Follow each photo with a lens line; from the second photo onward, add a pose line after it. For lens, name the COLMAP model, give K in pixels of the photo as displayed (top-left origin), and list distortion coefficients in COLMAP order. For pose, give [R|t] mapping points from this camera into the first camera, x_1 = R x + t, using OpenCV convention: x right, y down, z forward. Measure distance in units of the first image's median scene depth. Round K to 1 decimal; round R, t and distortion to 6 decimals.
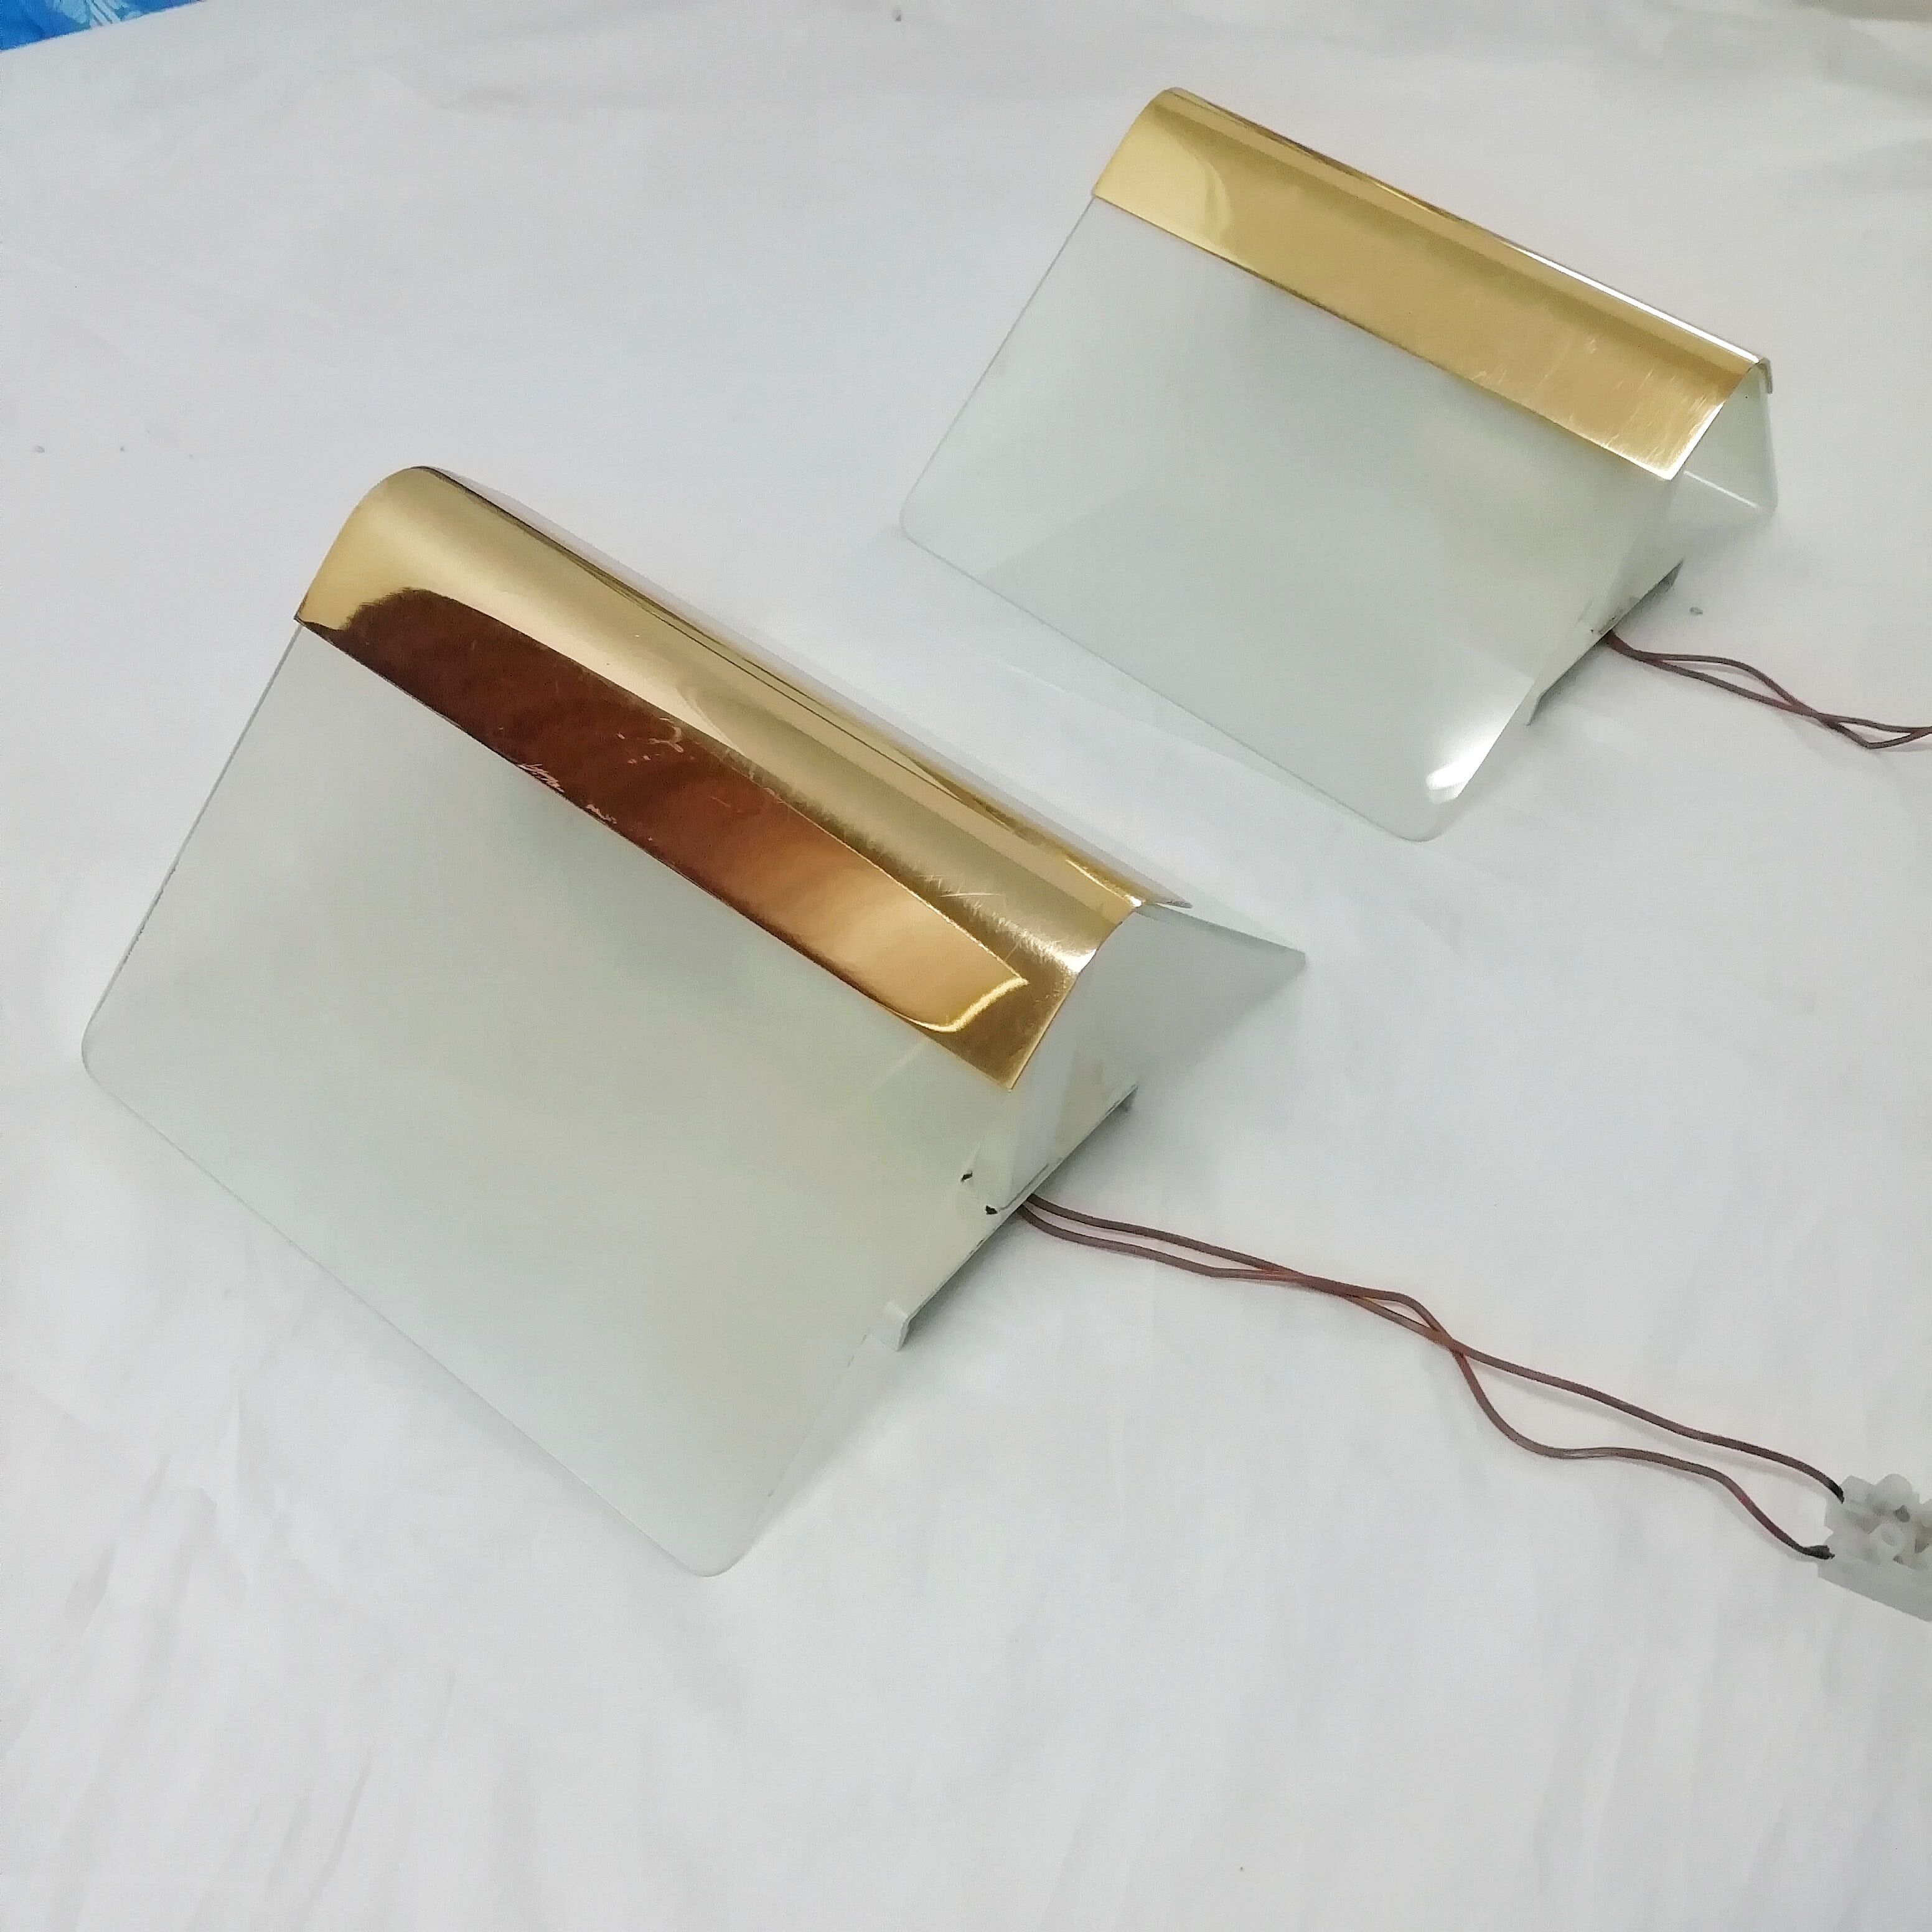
lens RADIAL K [[1989.6, 0, 1032.7], [0, 1989.6, 1024.7], [0, 0, 1]] dist [-0.001448, -0.053938]
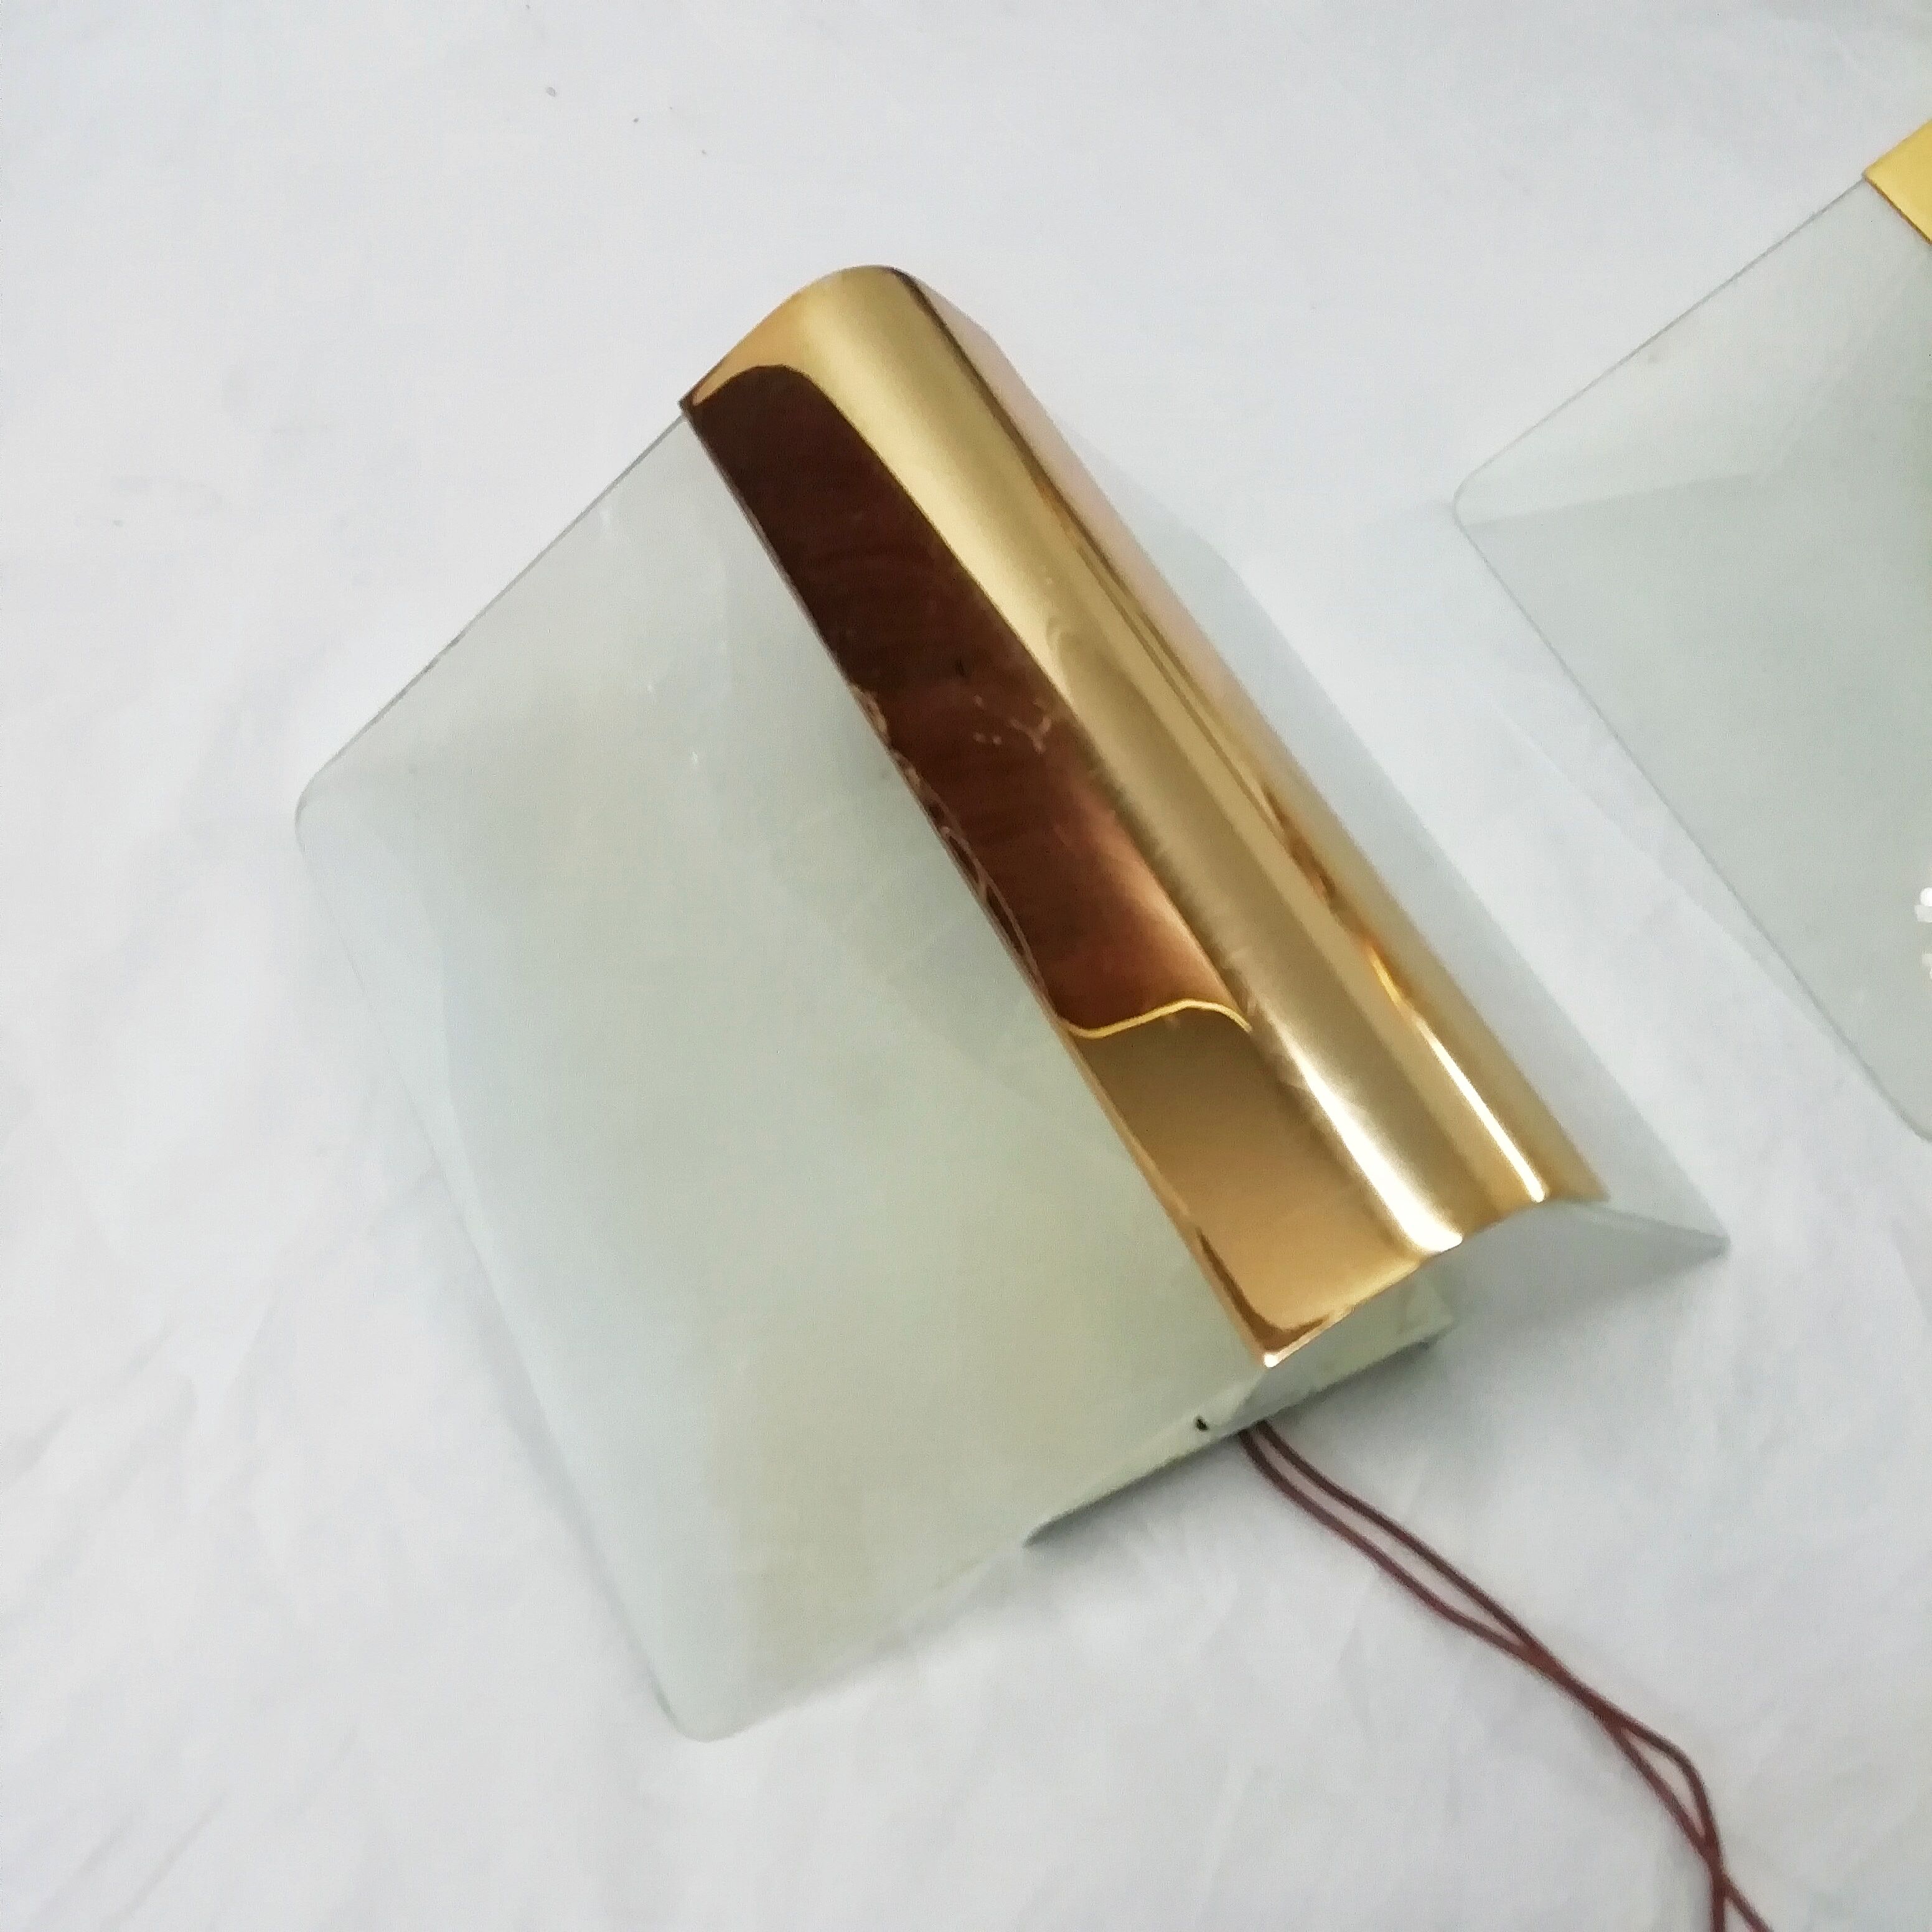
lens RADIAL K [[2002.9, 0, 967.3], [0, 2002.9, 1051.3], [0, 0, 1]] dist [-0.009335, 0.003128]
pose [[0.906799, 0.380079, -0.182361, -0.018014], [-0.362948, 0.923934, 0.120895, -0.101007], [0.214439, -0.043440, 0.975771, 0.220812]]
